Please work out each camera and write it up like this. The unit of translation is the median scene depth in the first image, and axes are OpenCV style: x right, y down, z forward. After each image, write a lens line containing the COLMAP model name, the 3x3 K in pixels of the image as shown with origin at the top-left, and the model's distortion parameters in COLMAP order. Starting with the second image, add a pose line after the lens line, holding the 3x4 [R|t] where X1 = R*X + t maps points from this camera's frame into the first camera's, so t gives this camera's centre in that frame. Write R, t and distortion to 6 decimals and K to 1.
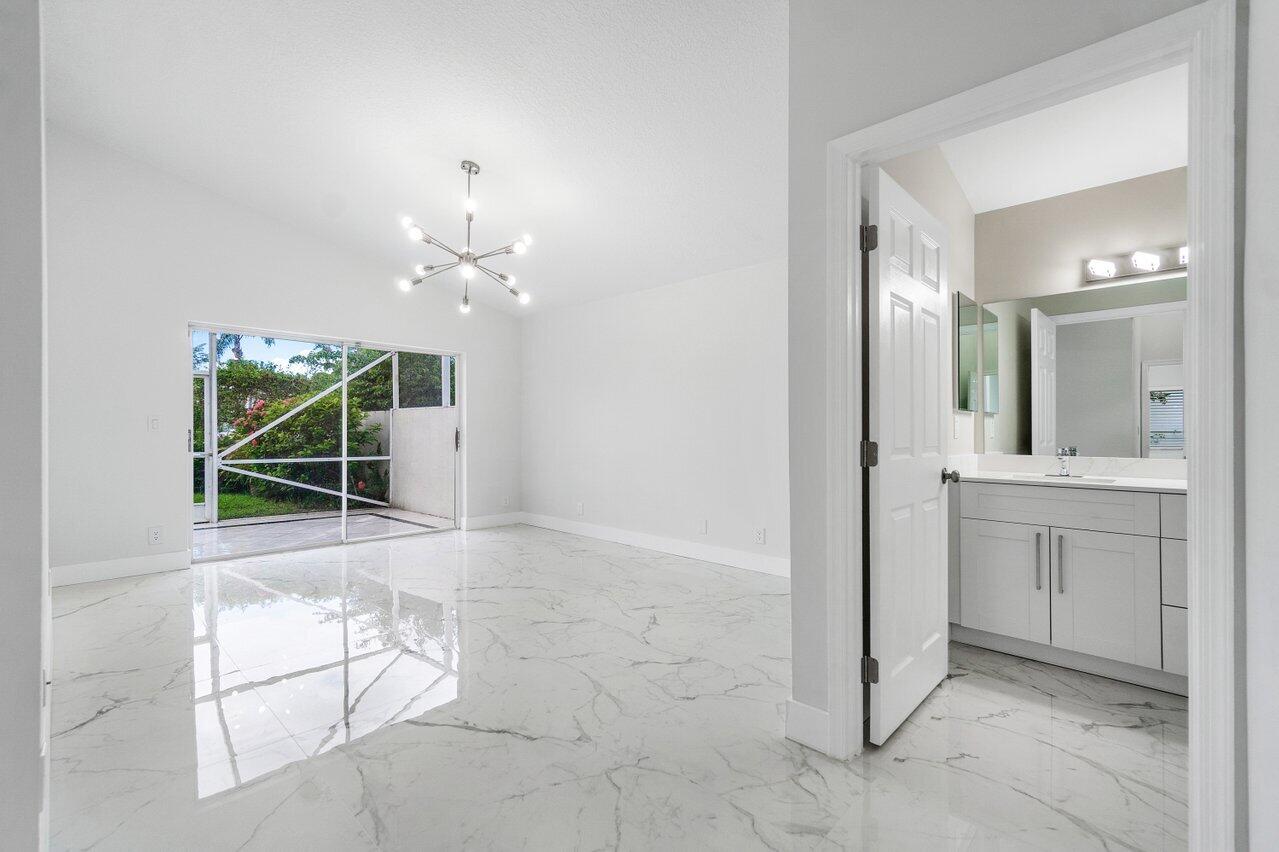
lens RADIAL K [[545.6, 0, 639.5], [0, 545.6, 426.0], [0, 0, 1]] dist [0.002304, 0.000176]
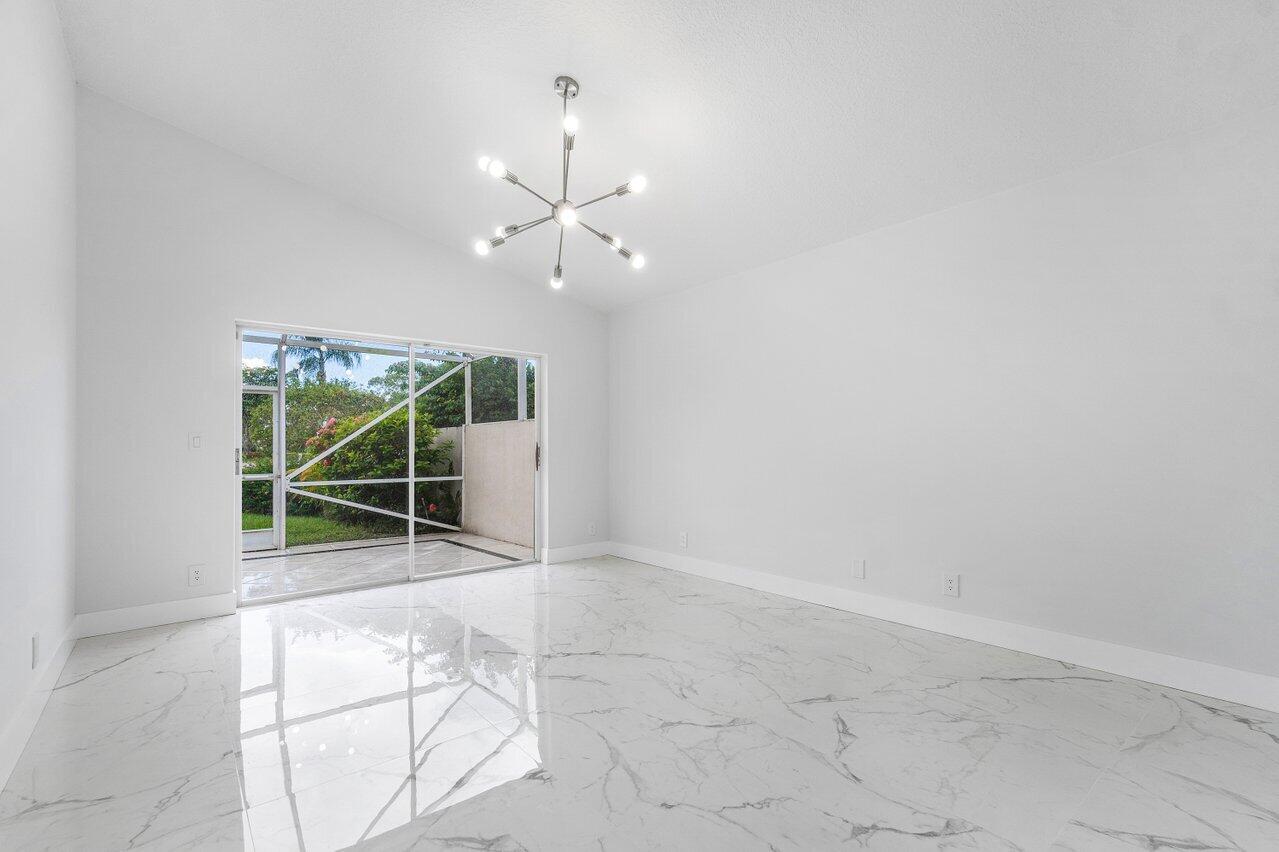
lens RADIAL K [[546.5, 0, 639.3], [0, 546.5, 417.4], [0, 0, 1]] dist [-0.001956, -0.000168]
pose [[0.993206, -0.019557, -0.114715, -0.060783], [0.014258, 0.998801, -0.046827, 0.003981], [0.115493, 0.044873, 0.992294, 0.132984]]
